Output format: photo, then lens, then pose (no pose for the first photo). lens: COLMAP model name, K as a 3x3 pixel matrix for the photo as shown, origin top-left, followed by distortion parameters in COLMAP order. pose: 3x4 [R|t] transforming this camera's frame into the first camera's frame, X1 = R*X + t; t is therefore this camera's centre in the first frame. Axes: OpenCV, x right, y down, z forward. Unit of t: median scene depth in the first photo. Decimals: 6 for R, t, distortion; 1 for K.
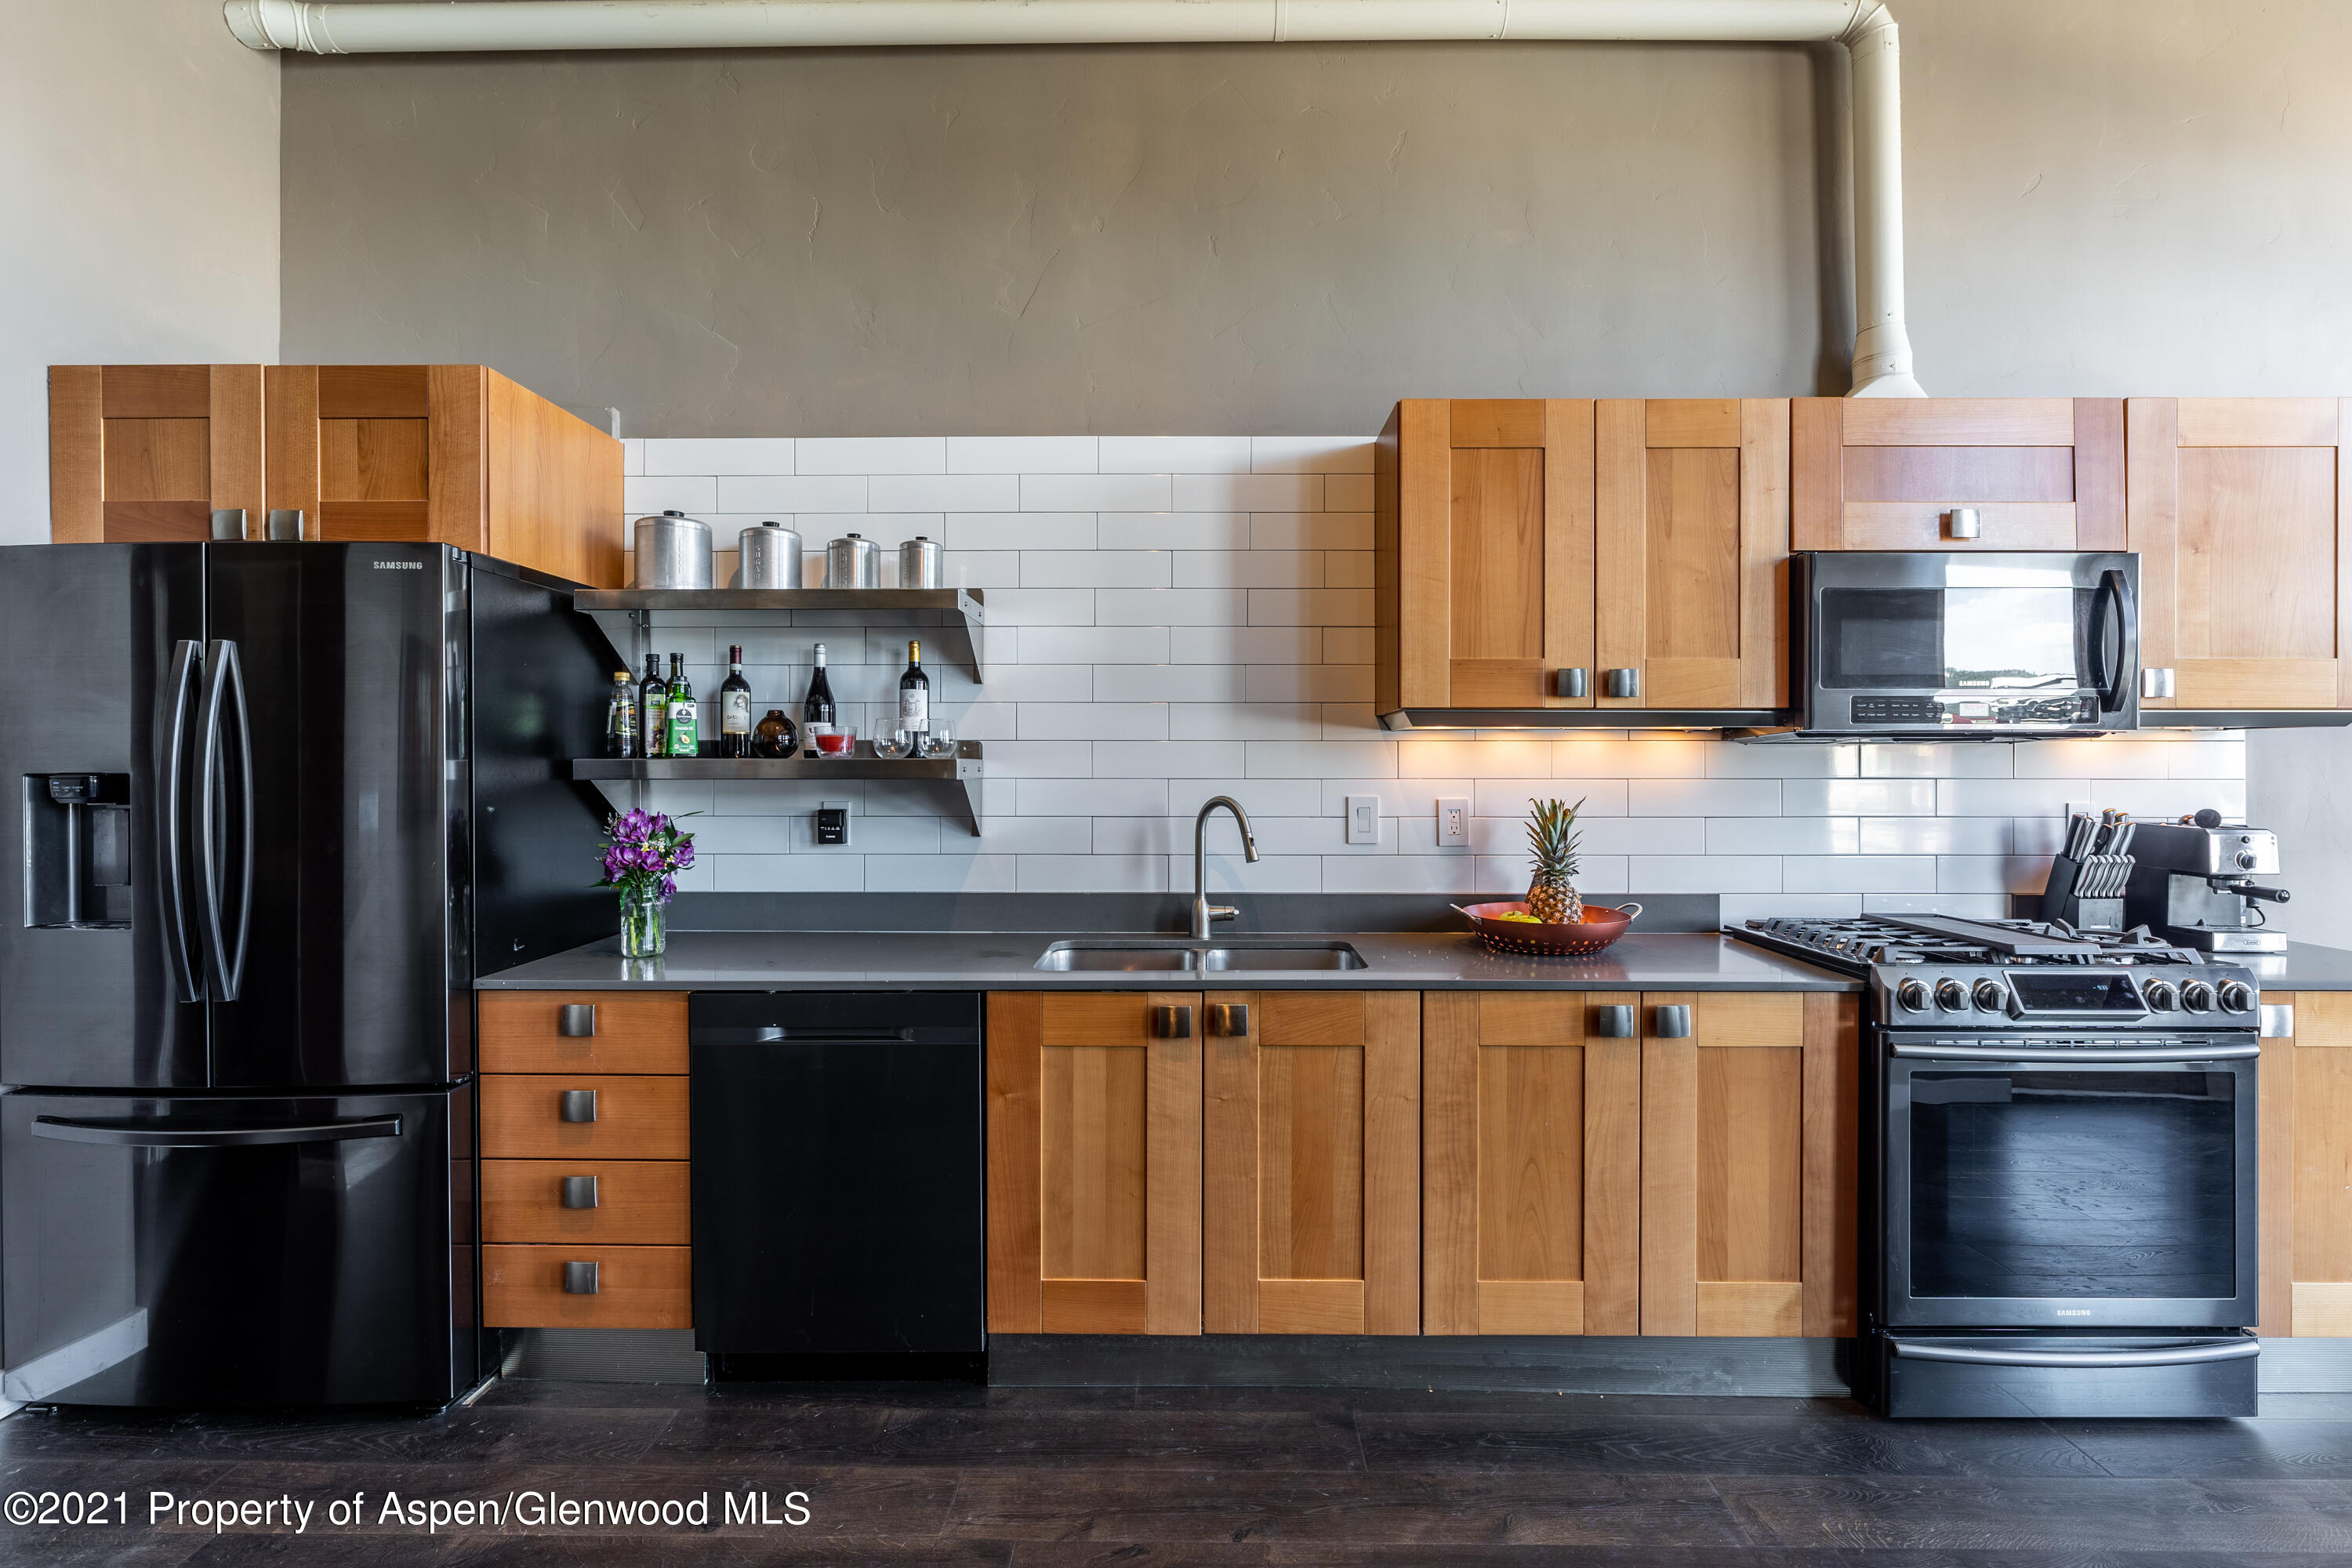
lens RADIAL K [[1136.8, 0, 1170.6], [0, 1136.8, 770.2], [0, 0, 1]] dist [-0.007572, -0.000252]
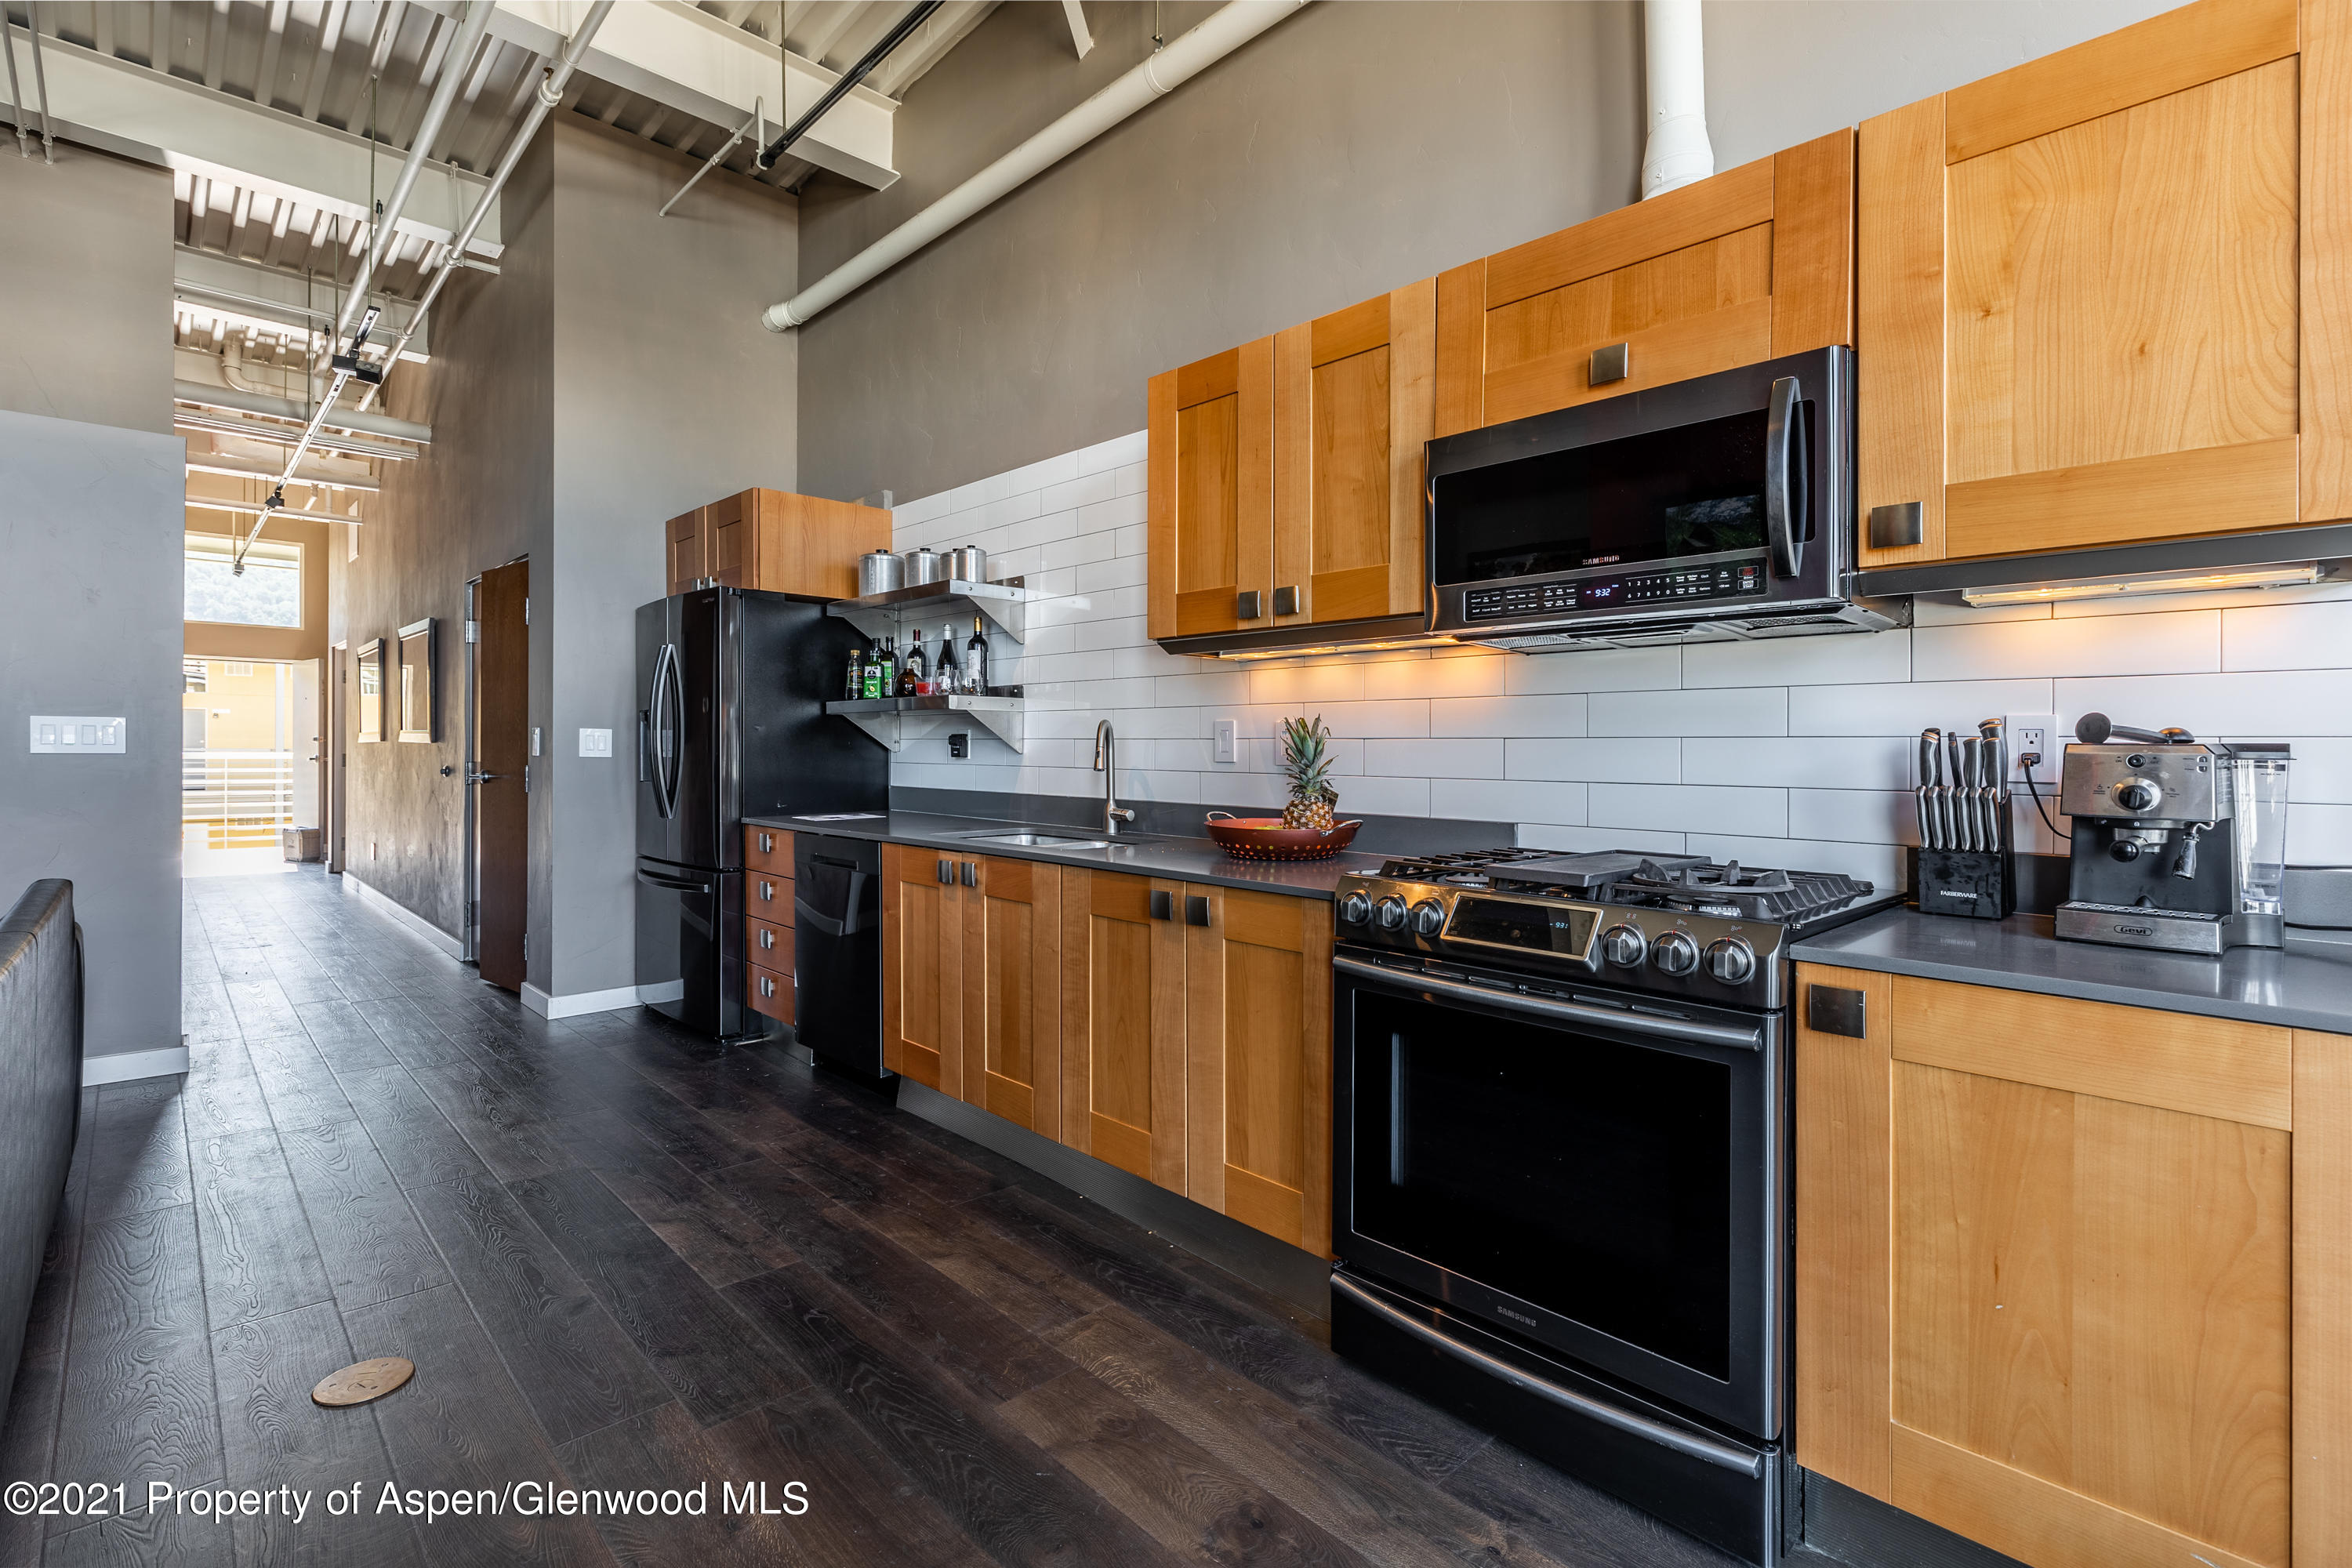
lens RADIAL K [[1070.5, 0, 1174.9], [0, 1070.5, 749.2], [0, 0, 1]] dist [0.001687, -0.000426]
pose [[0.704638, 0.004074, -0.709555, 1.088334], [-0.009127, 0.999953, -0.003323, 0.067771], [0.709508, 0.008818, 0.704642, 0.250625]]
